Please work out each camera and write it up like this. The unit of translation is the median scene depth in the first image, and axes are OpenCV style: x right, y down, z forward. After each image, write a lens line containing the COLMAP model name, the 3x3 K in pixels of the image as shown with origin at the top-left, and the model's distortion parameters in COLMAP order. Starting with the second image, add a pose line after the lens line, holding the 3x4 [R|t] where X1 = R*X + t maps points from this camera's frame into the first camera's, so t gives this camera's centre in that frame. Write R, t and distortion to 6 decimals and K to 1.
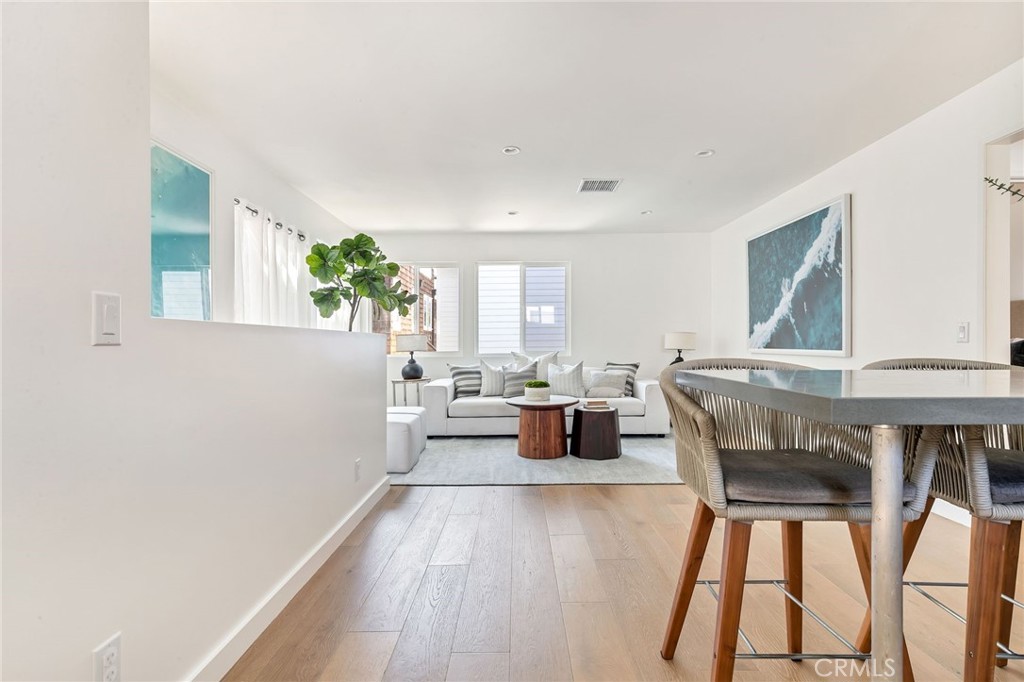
lens RADIAL K [[479.0, 0, 513.8], [0, 479.0, 332.9], [0, 0, 1]] dist [0.006363, 0.000852]
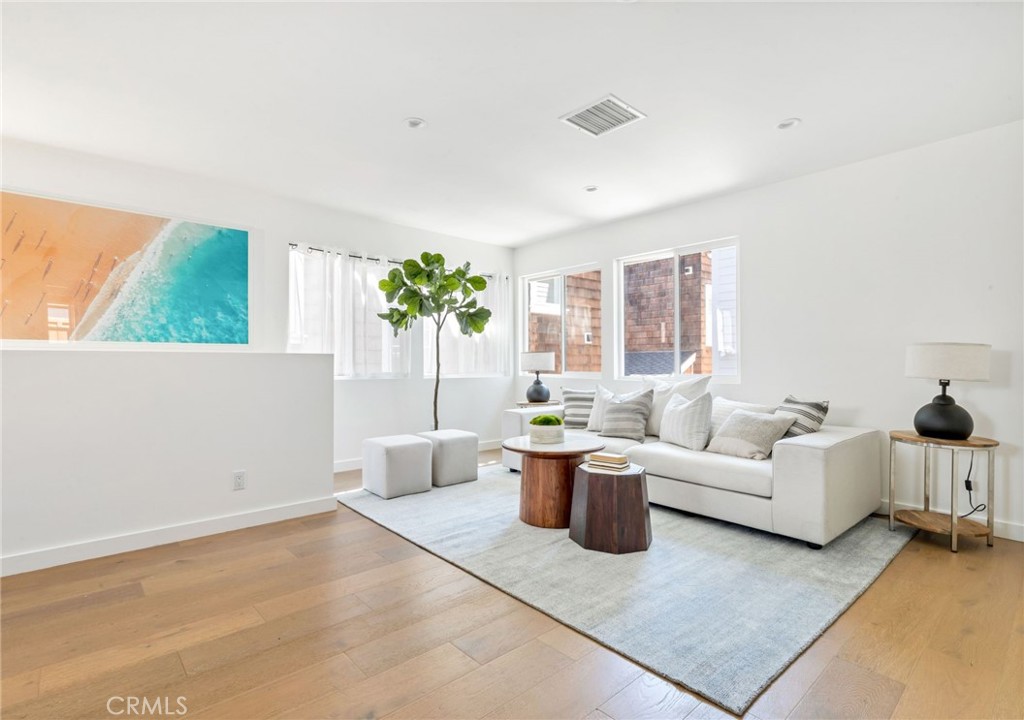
lens RADIAL K [[494.6, 0, 512.1], [0, 494.6, 357.9], [0, 0, 1]] dist [-0.002053, -0.000109]
pose [[0.641387, 0.005175, -0.767200, 0.478032], [0.009503, 0.999847, 0.014690, -0.000108], [0.767159, -0.016713, 0.641239, 0.384852]]
